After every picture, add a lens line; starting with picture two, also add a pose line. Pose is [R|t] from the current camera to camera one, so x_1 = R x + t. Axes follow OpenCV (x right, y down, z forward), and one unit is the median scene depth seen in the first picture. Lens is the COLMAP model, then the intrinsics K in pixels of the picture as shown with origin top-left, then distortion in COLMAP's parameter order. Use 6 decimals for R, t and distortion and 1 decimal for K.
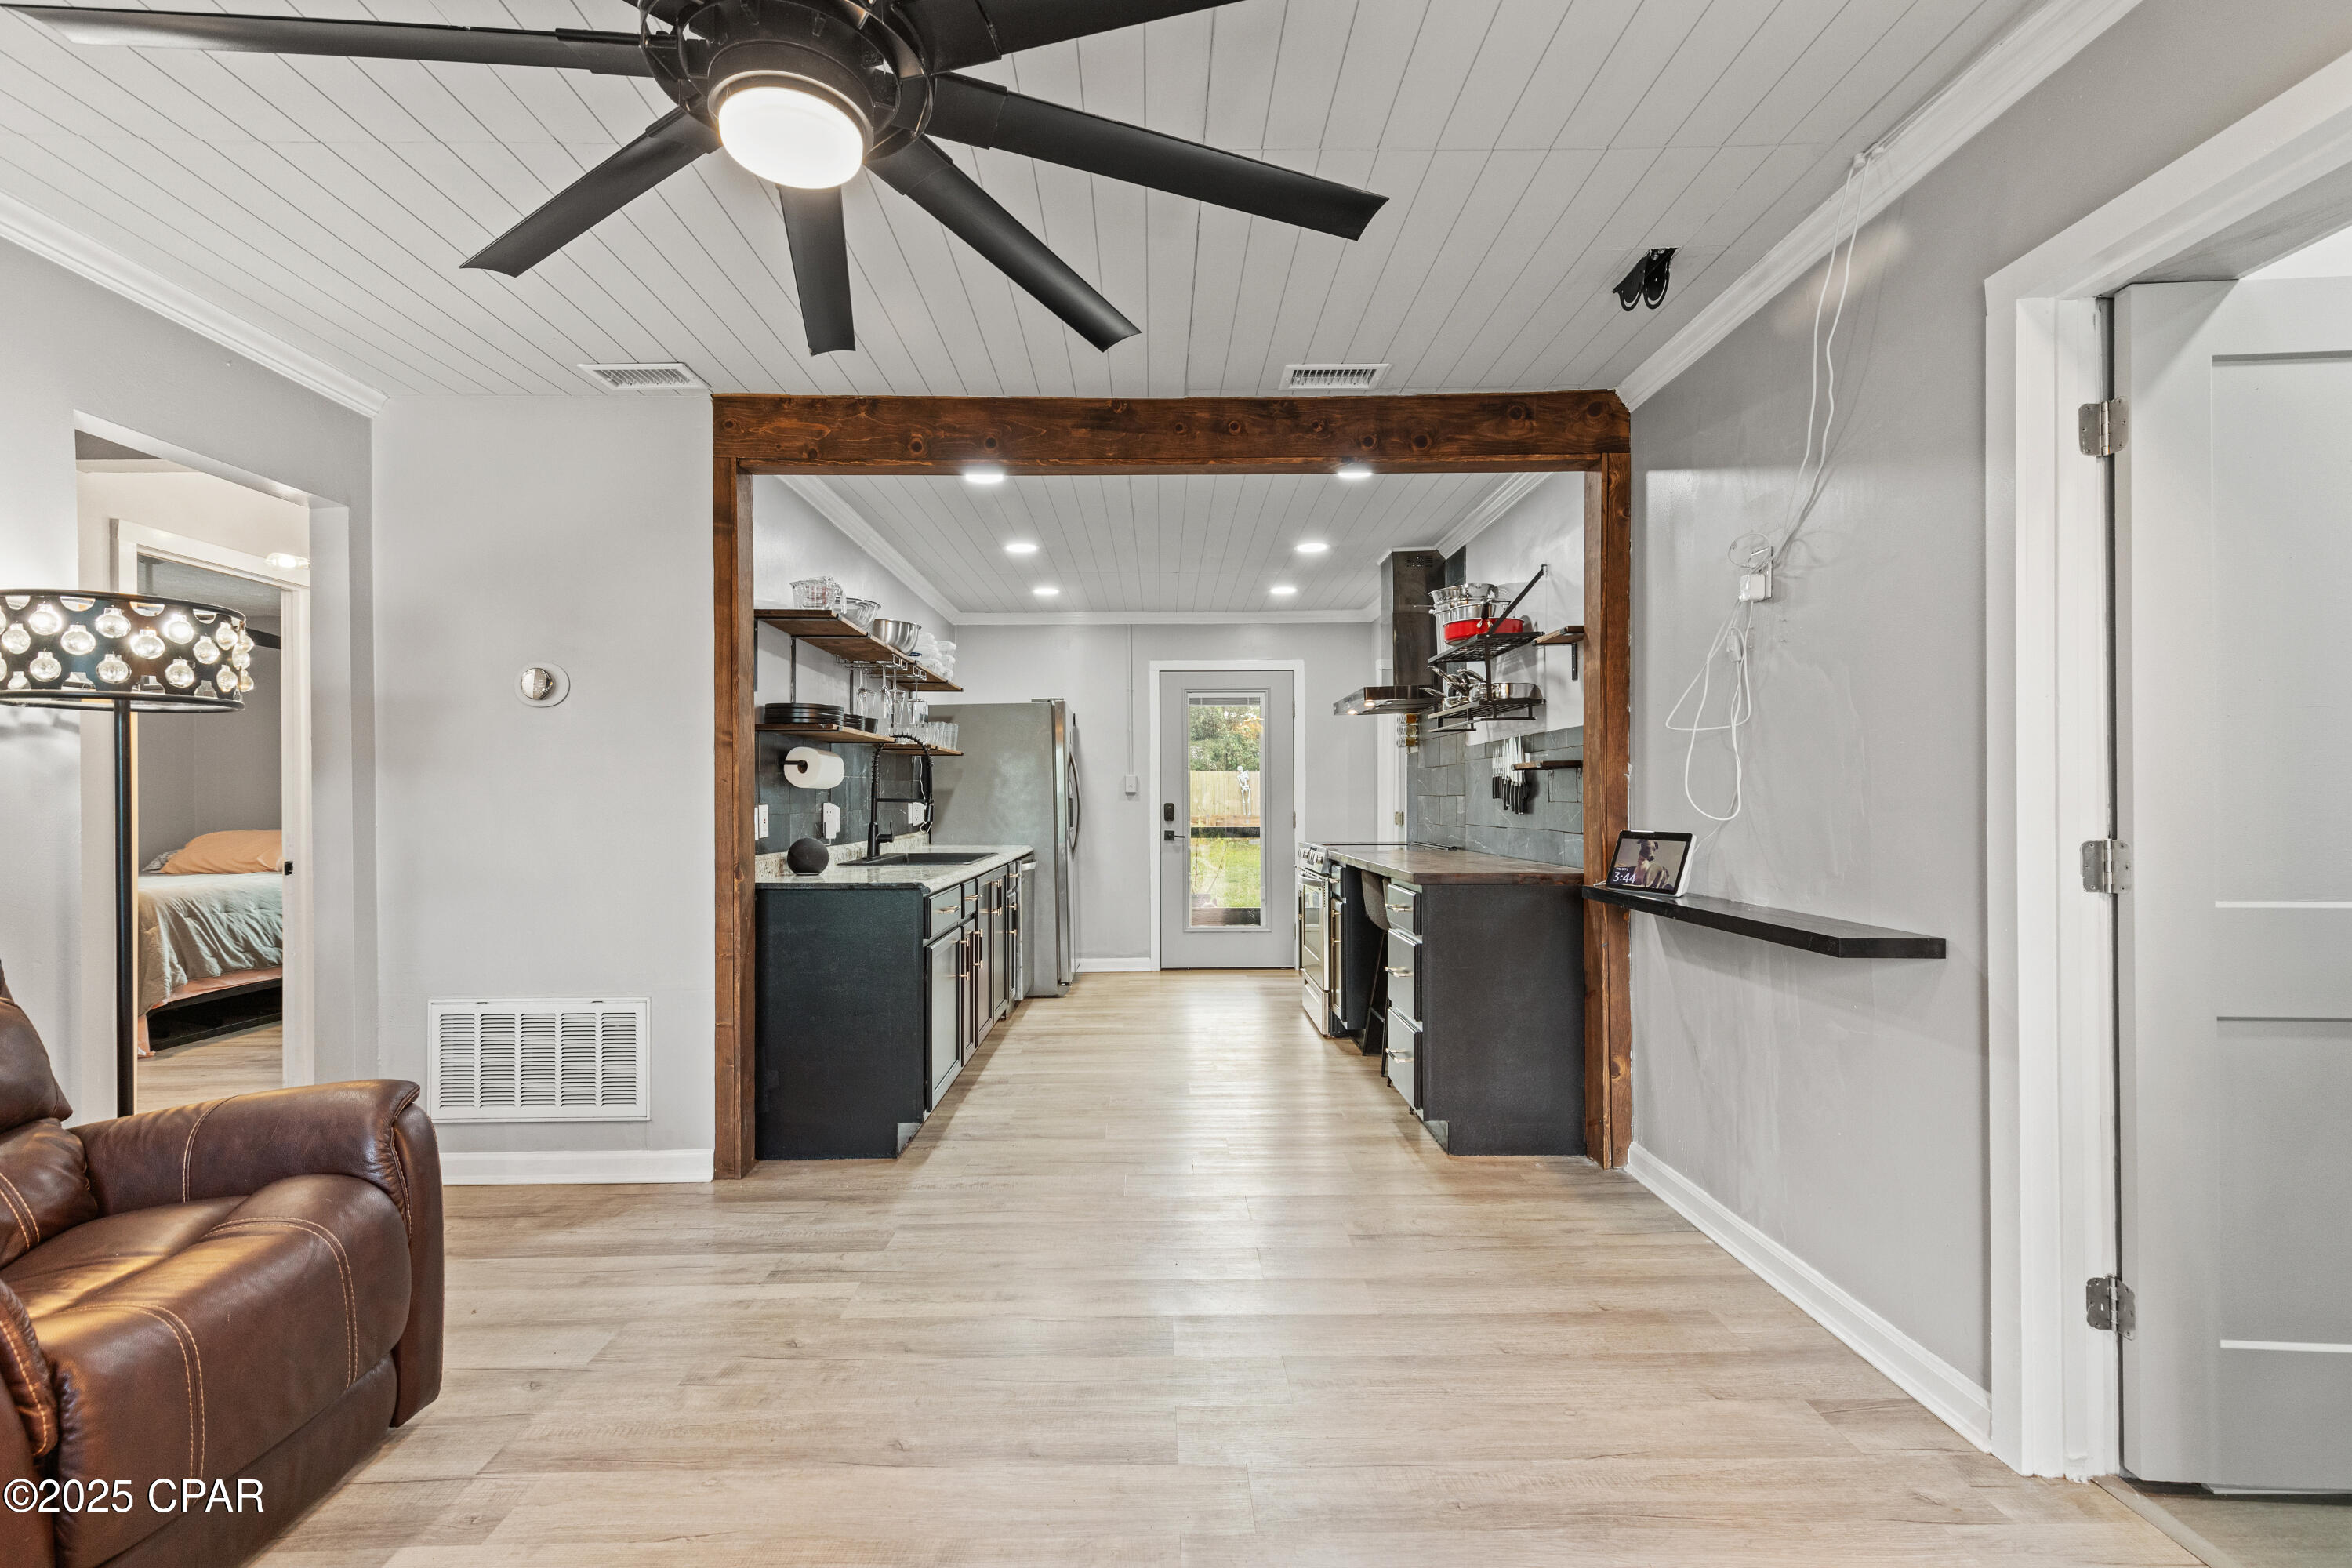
lens RADIAL K [[1072.2, 0, 1174.7], [0, 1072.2, 786.5], [0, 0, 1]] dist [0.000029, 0.000009]
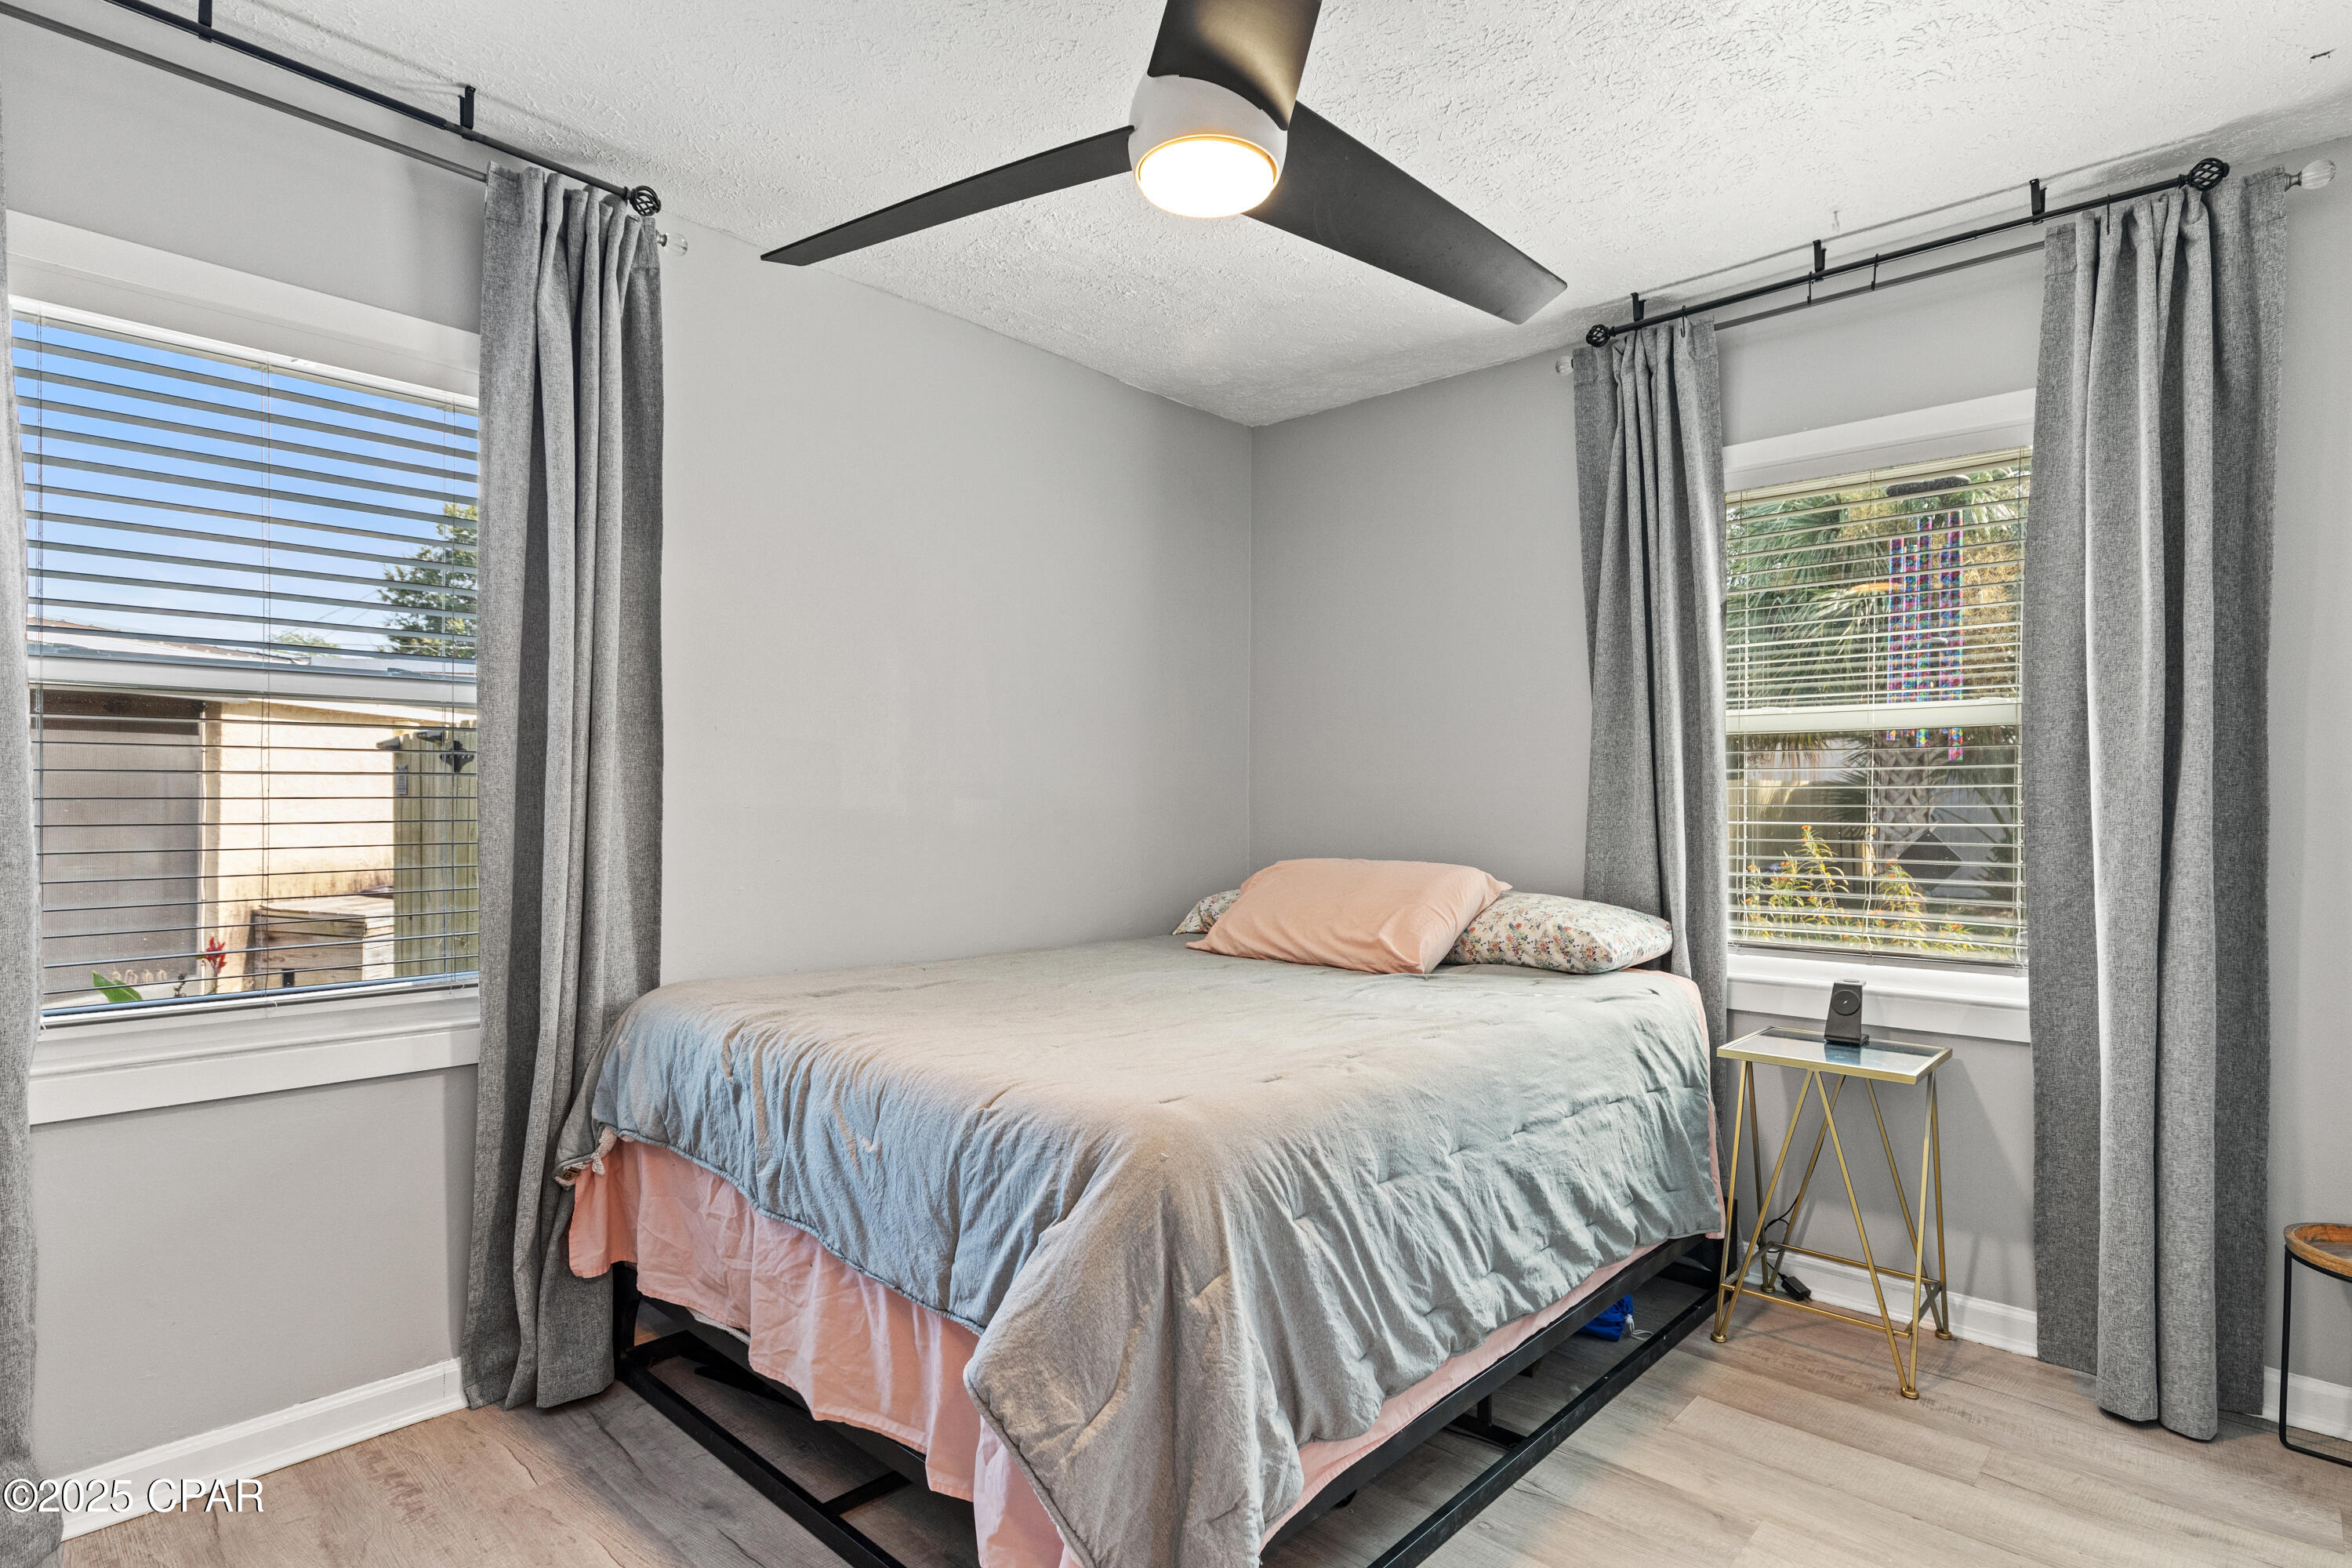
lens RADIAL K [[1251.6, 0, 1181.3], [0, 1251.6, 783.4], [0, 0, 1]] dist [0.004315, 0.000511]
pose [[0.726879, 0.003838, -0.686755, -0.708198], [-0.009818, 0.999940, -0.004802, 0.014777], [0.686695, 0.010233, 0.726874, 0.729981]]
